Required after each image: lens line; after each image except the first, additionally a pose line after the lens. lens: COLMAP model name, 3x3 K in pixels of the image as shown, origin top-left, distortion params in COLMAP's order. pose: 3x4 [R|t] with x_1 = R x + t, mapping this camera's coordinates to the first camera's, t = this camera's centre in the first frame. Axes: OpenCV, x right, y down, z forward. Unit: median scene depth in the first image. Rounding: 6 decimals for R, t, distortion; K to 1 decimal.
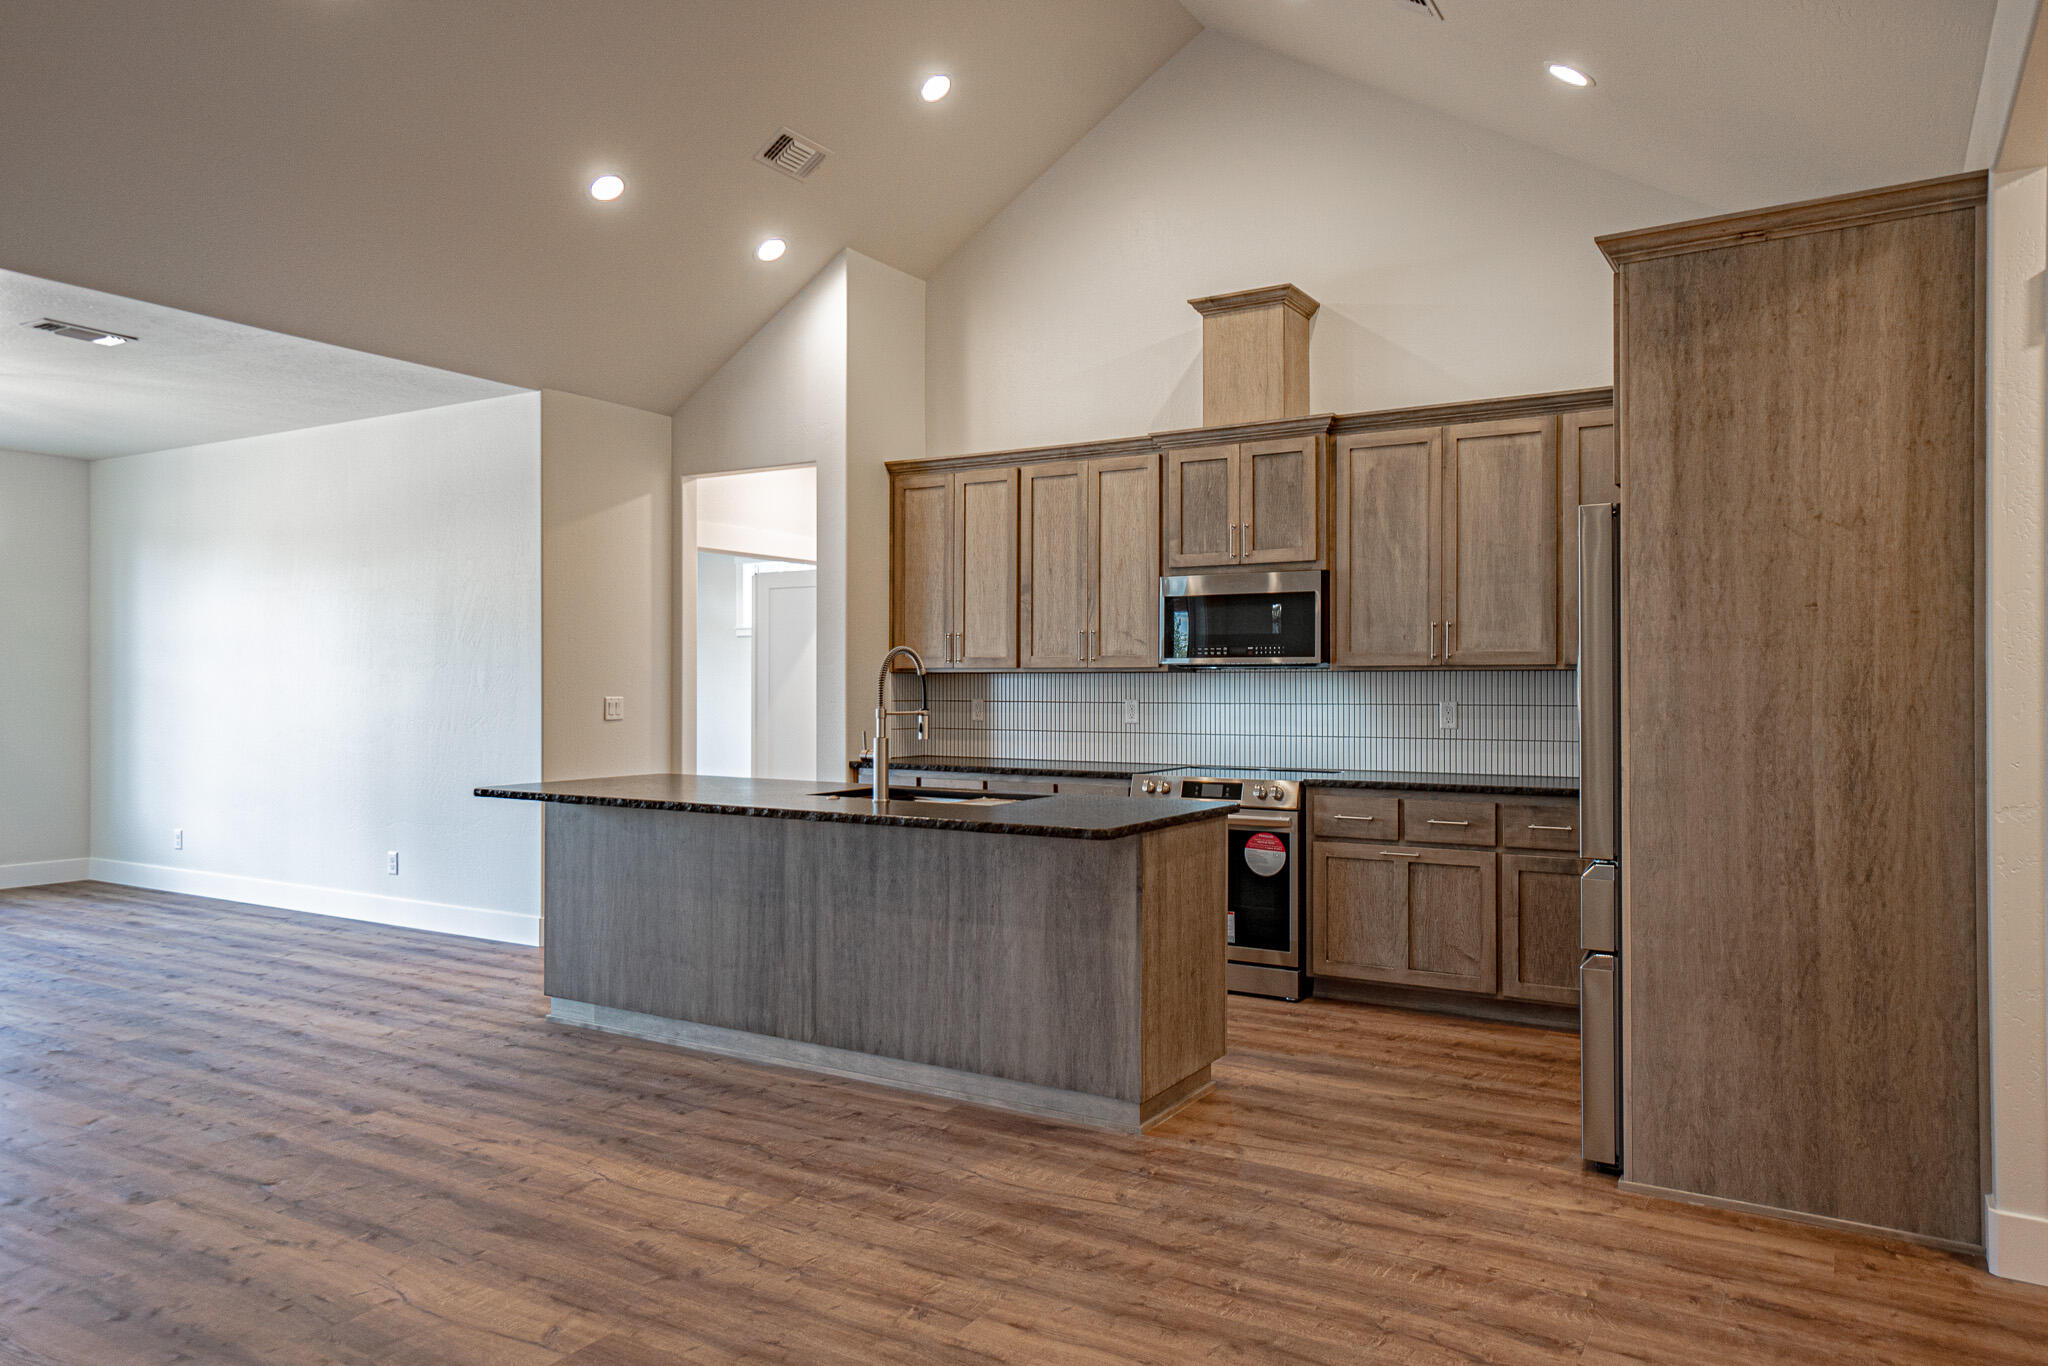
lens RADIAL K [[1374.0, 0, 1014.6], [0, 1374.0, 682.7], [0, 0, 1]] dist [0.007409, 0.013215]
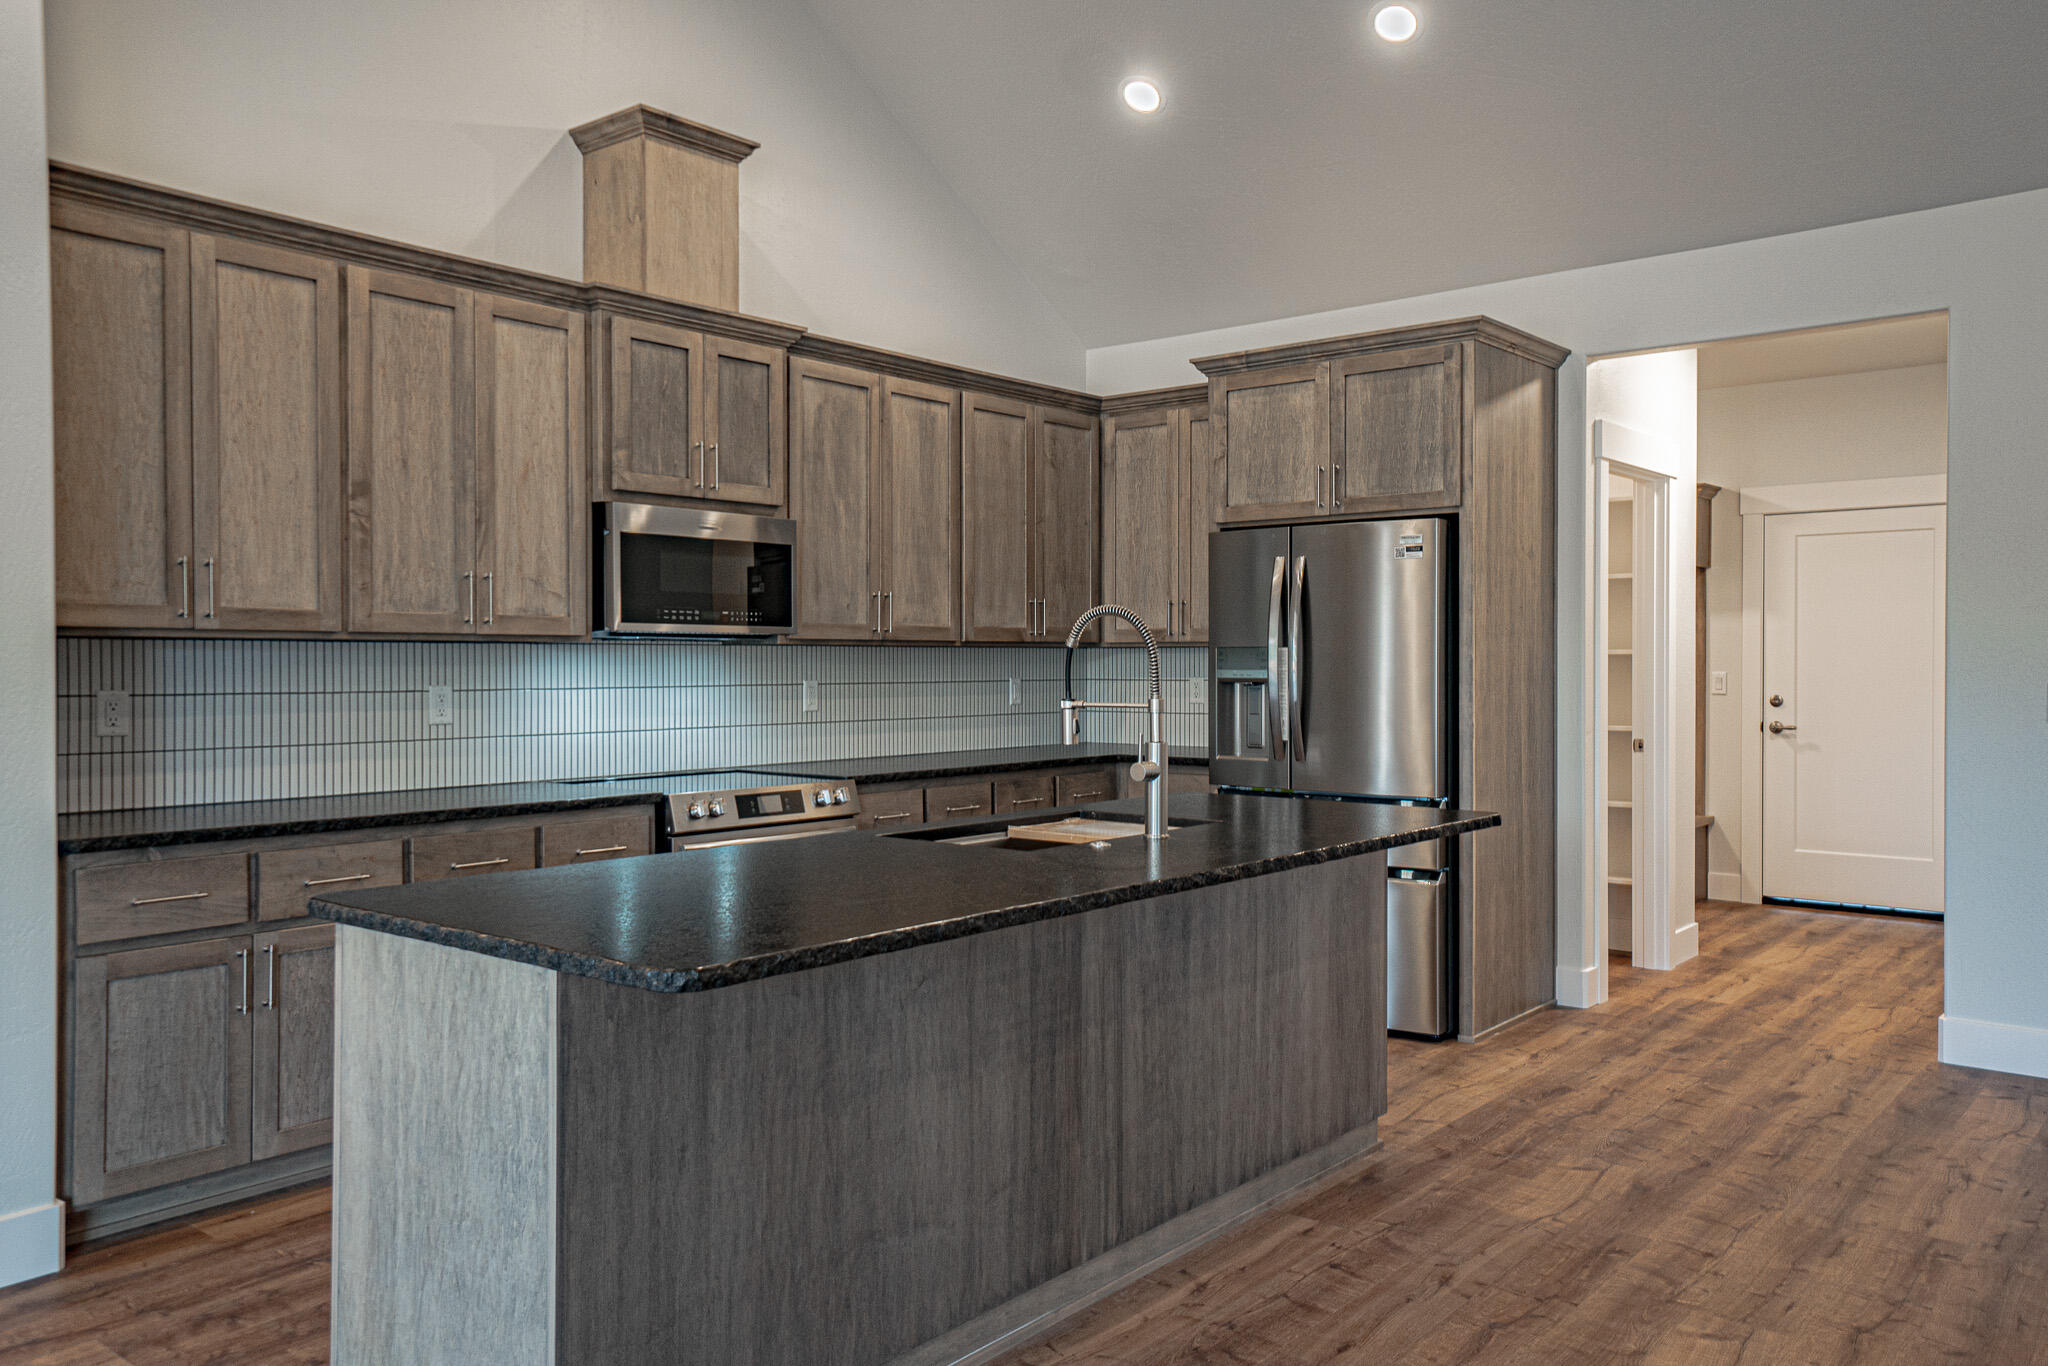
lens RADIAL K [[1530.1, 0, 1010.4], [0, 1530.1, 685.6], [0, 0, 1]] dist [0.022159, 0.013907]
pose [[0.142581, -0.017152, 0.989635, -0.786108], [-0.000807, 0.999847, 0.017445, -0.000169], [-0.989783, -0.003286, 0.142545, 0.901561]]
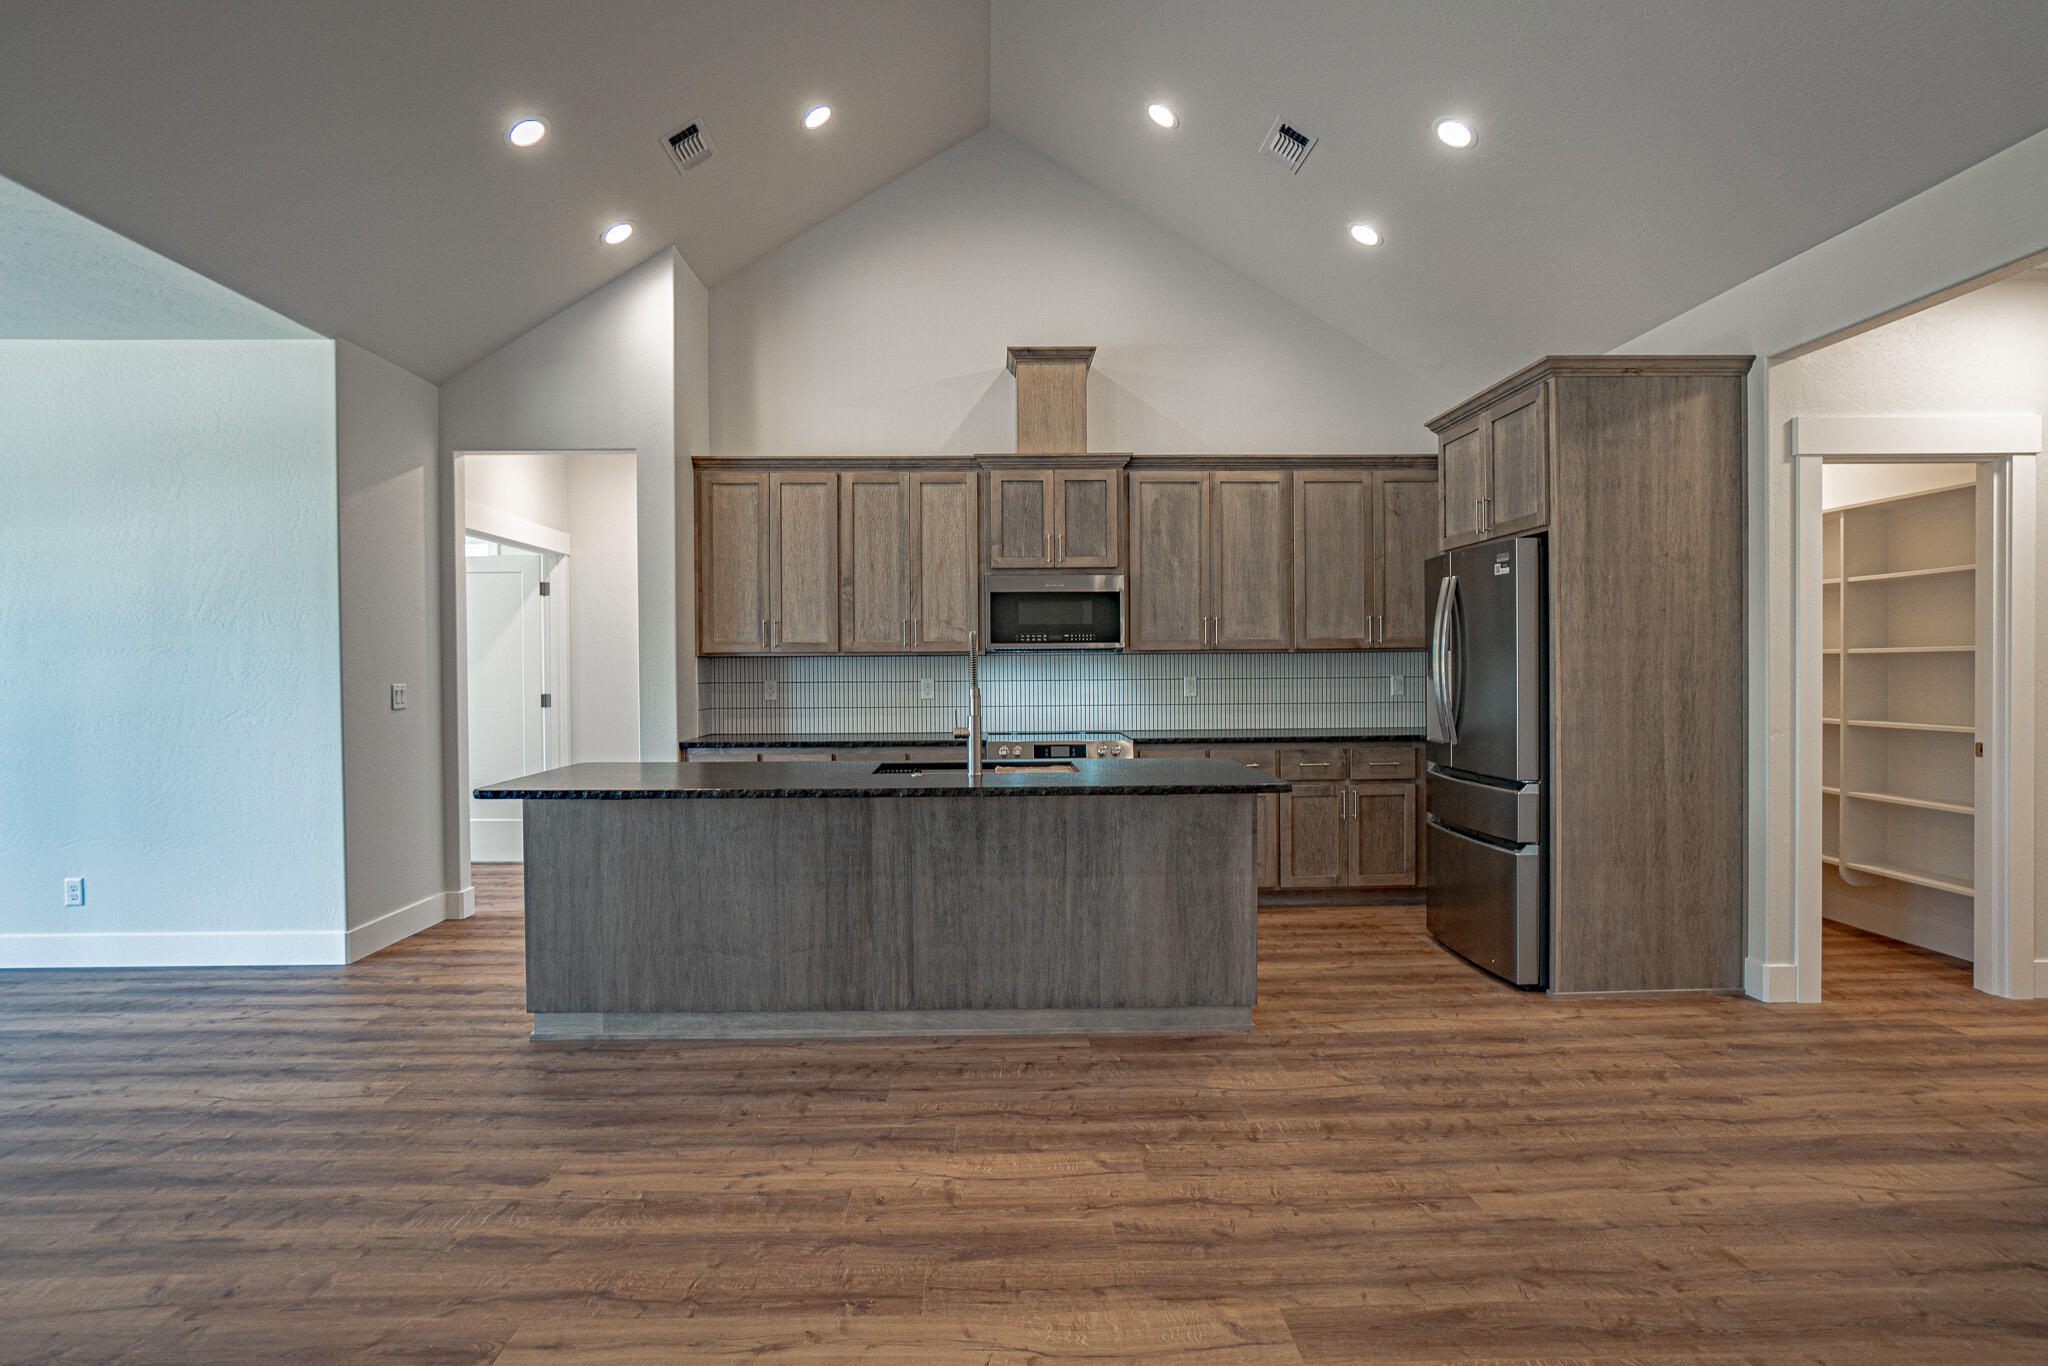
lens RADIAL K [[1076.5, 0, 1016.6], [0, 1076.5, 680.7], [0, 0, 1]] dist [-0.042460, 0.023603]
pose [[0.837831, -0.015321, 0.545714, -0.492671], [0.008012, 0.999844, 0.015769, -0.000140], [-0.545870, -0.008839, 0.837823, 0.261043]]
